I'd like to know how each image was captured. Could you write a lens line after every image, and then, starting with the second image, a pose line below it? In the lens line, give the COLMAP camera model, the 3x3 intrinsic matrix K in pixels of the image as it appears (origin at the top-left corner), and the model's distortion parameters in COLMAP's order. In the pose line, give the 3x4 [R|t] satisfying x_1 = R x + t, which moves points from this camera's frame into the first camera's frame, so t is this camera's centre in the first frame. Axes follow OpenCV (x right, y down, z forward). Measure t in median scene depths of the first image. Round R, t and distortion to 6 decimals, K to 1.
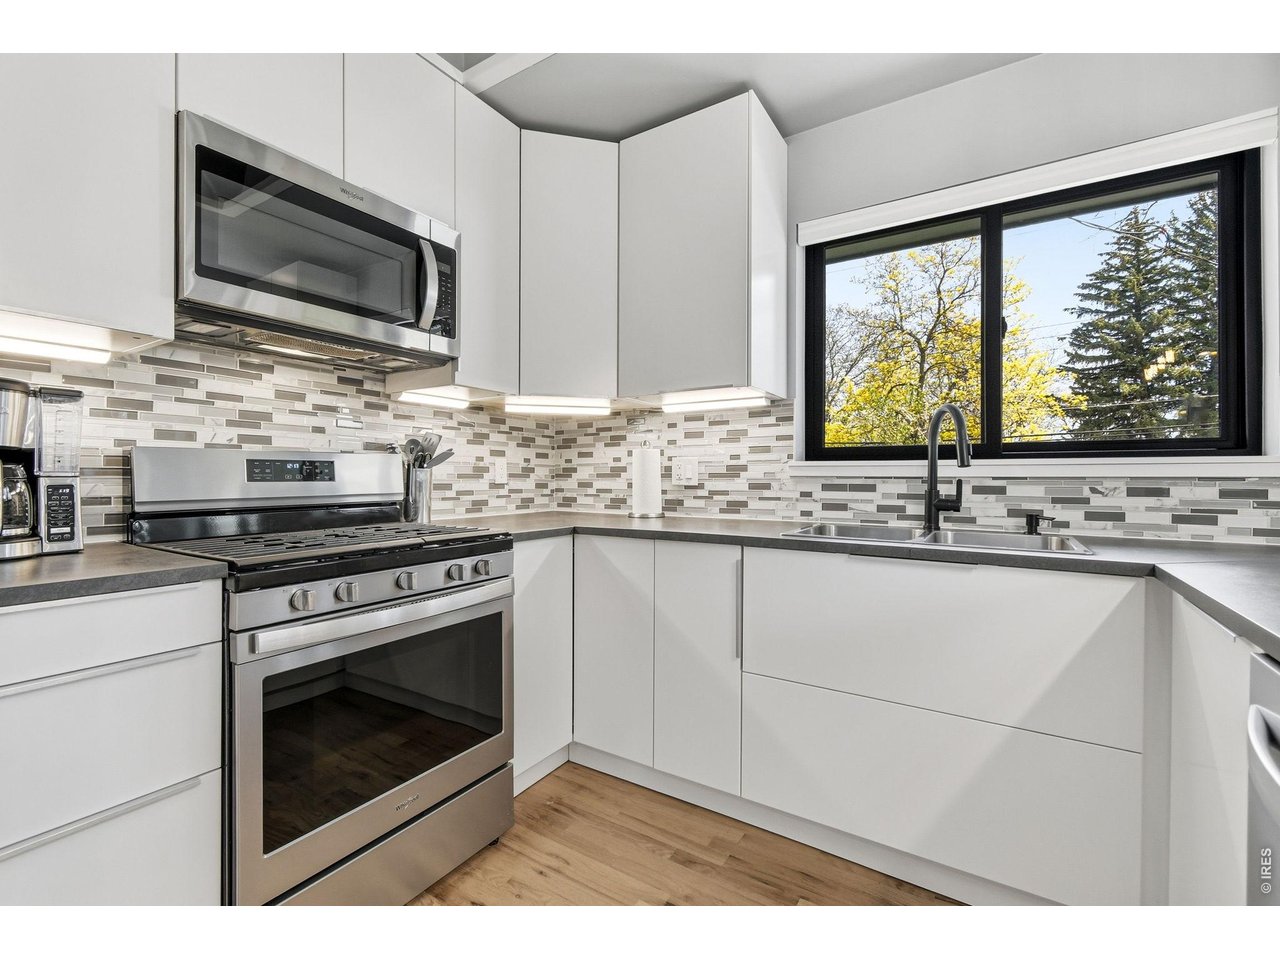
lens RADIAL K [[573.8, 0, 639.5], [0, 573.8, 478.1], [0, 0, 1]] dist [0.007369, 0.000119]
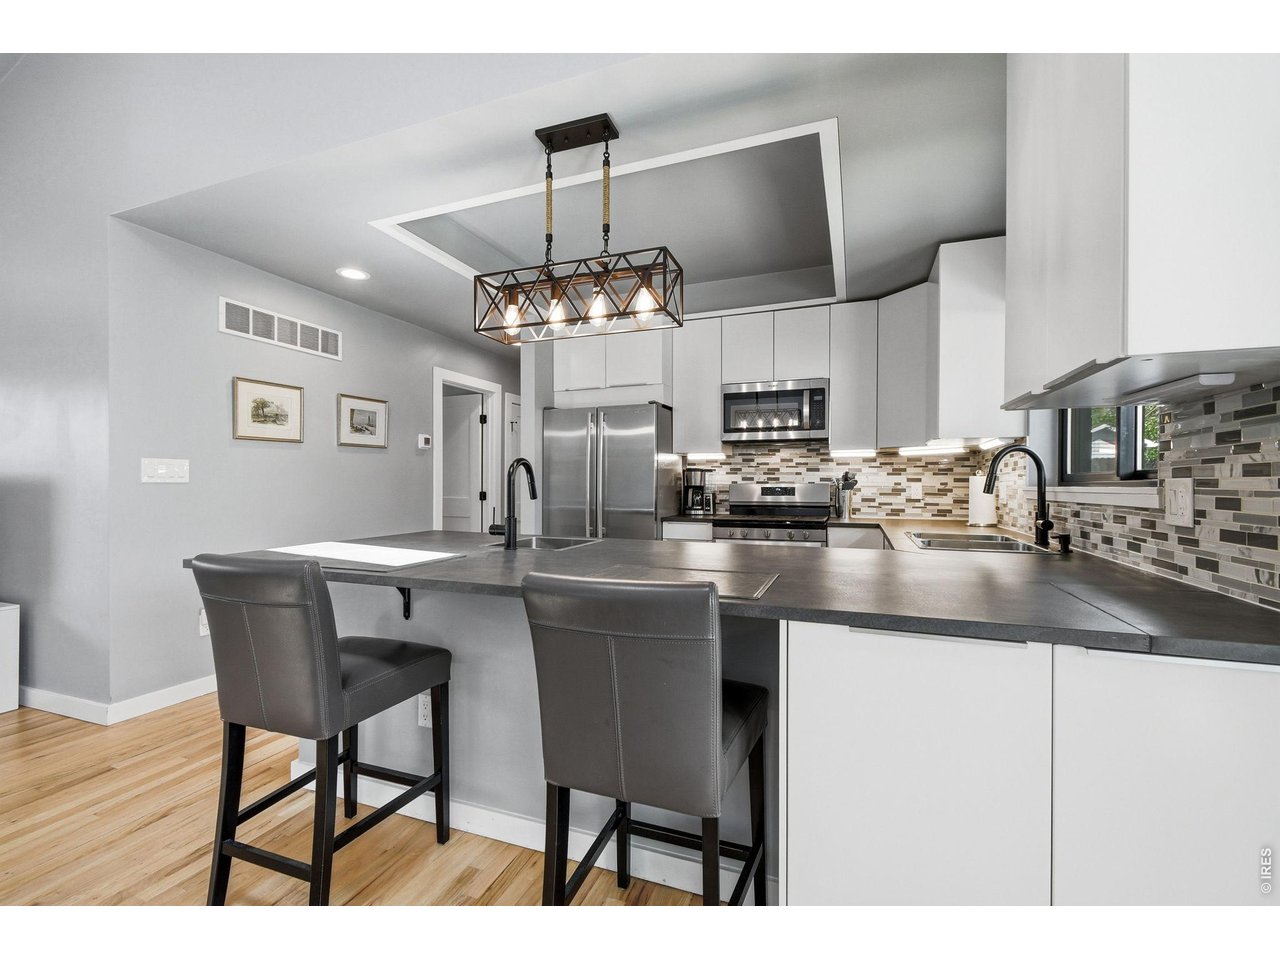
lens RADIAL K [[573.8, 0, 639.0], [0, 573.8, 485.9], [0, 0, 1]] dist [0.007369, 0.000119]
pose [[0.198533, -0.006795, -0.980071, 1.478709], [-0.008714, 0.999924, -0.008697, -0.008419], [0.980056, 0.010267, 0.198458, -0.077249]]
